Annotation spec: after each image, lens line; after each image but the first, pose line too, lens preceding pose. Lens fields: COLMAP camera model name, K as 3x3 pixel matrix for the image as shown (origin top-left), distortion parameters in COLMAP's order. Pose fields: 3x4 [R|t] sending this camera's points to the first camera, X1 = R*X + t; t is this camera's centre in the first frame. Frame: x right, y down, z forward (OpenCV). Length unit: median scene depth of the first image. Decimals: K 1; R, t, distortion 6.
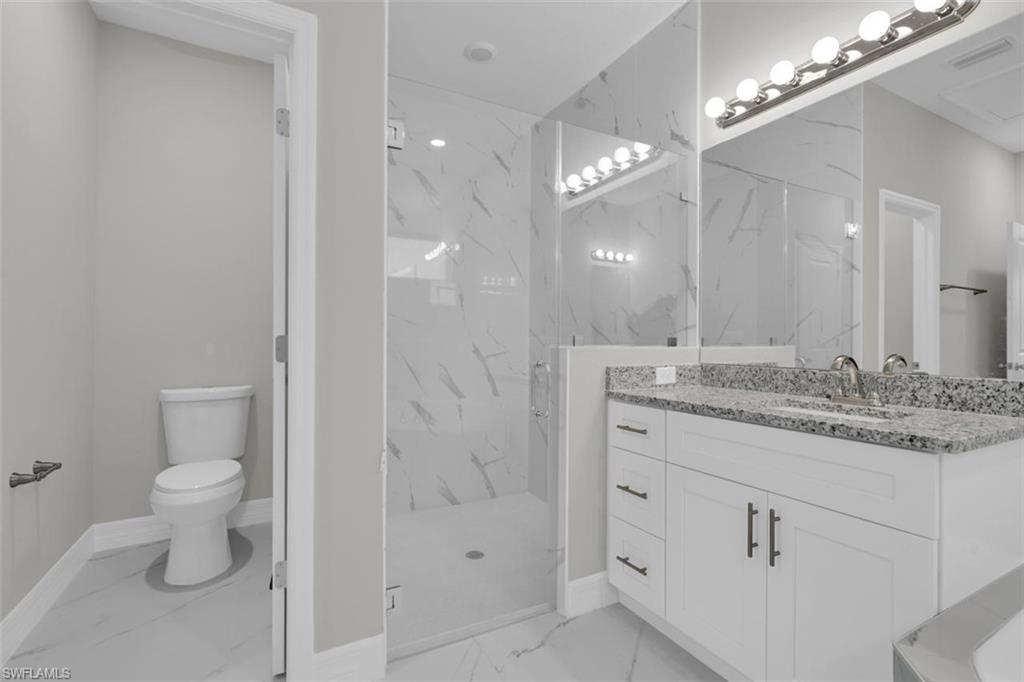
lens RADIAL K [[469.8, 0, 512.0], [0, 469.8, 341.0], [0, 0, 1]] dist [-0.005285, 0.000033]
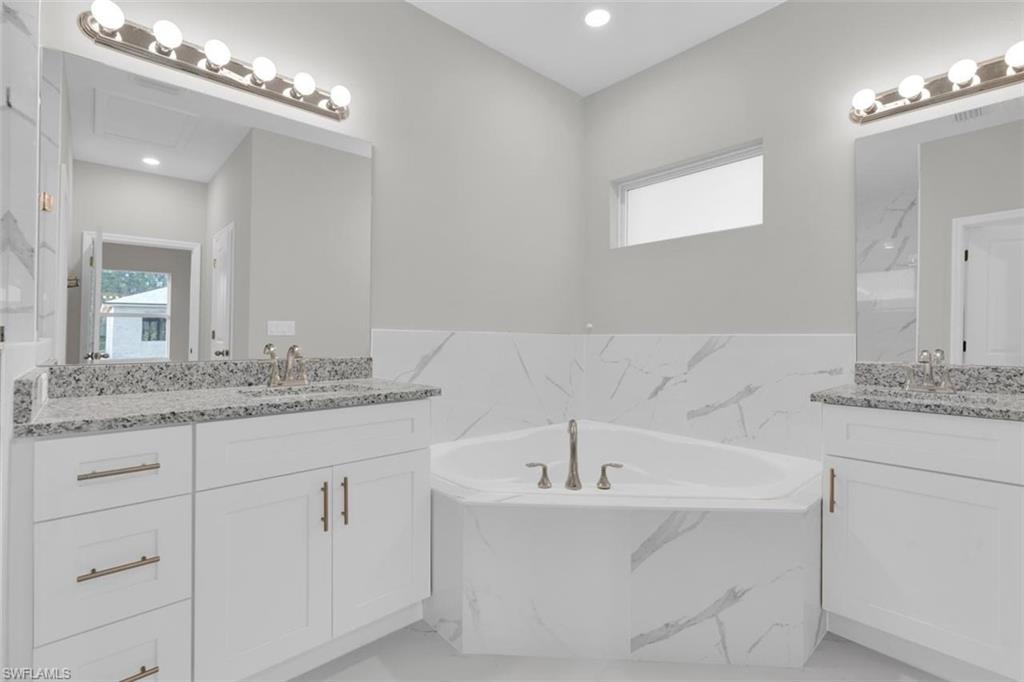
lens RADIAL K [[469.8, 0, 512.0], [0, 469.8, 341.0], [0, 0, 1]] dist [-0.005285, 0.000033]
pose [[-0.251058, -0.016954, 0.967823, -0.517321], [-0.006248, 0.999854, 0.015894, -0.002812], [-0.967952, -0.002057, -0.251128, 0.673204]]
